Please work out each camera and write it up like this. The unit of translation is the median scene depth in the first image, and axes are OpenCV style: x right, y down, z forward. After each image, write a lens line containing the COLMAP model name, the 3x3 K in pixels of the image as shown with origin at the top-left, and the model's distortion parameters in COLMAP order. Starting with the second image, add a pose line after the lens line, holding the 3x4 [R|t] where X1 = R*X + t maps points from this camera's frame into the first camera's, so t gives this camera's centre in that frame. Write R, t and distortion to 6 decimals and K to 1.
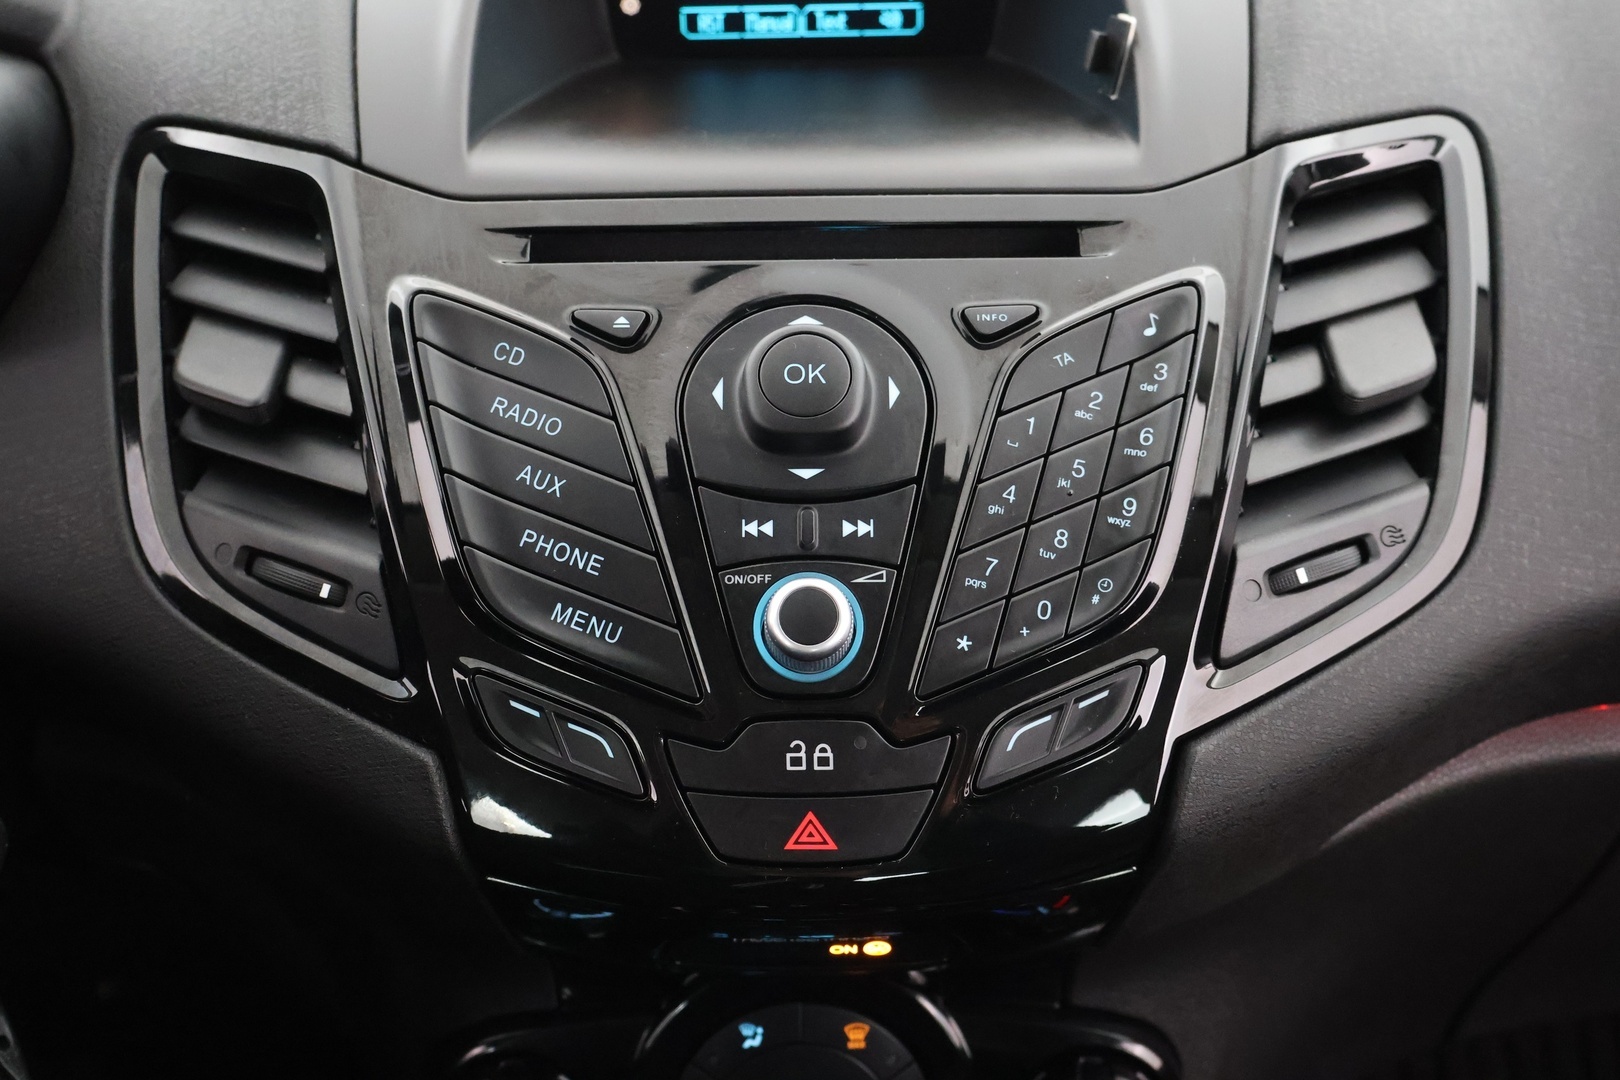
lens RADIAL K [[1857.6, 0, 816.3], [0, 1857.6, 555.6], [0, 0, 1]] dist [0.020938, 0.000000]
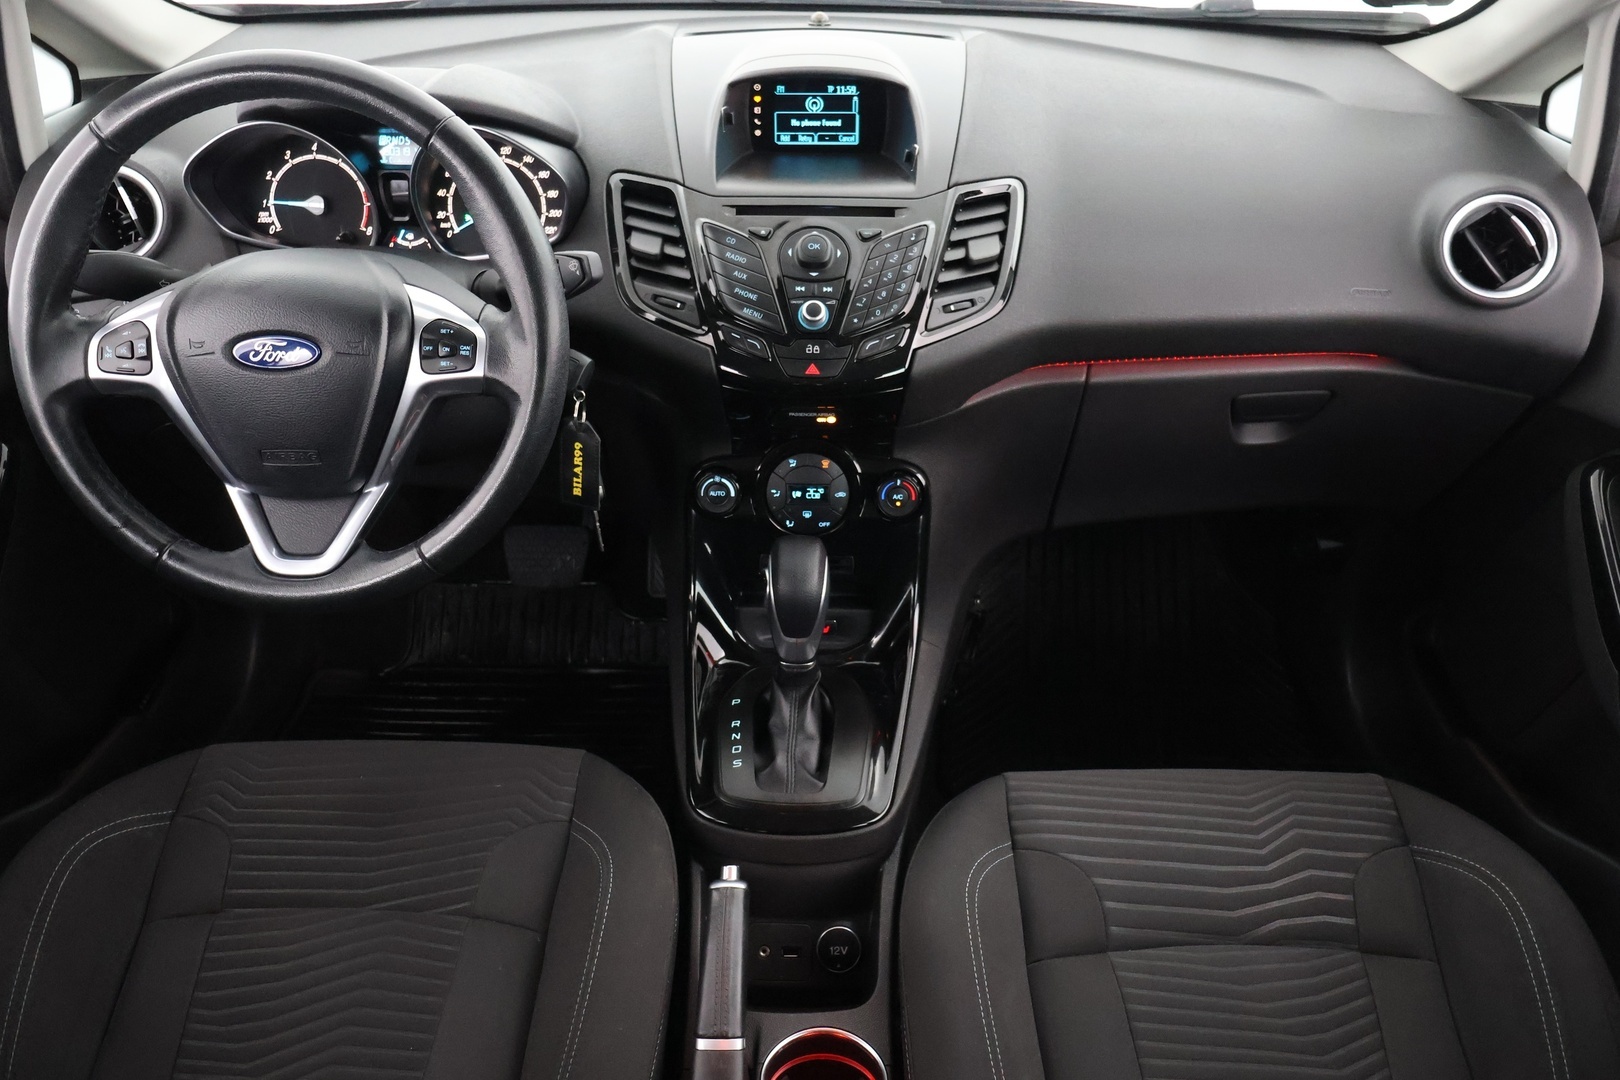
lens RADIAL K [[1391.7, 0, 804.7], [0, 1391.7, 525.3], [0, 0, 1]] dist [-0.012895, 0.009953]
pose [[0.999574, 0.026308, -0.012614, 0.021792], [-0.025919, 0.999210, 0.030117, 0.335648], [0.013397, -0.029777, 0.999467, -1.592682]]
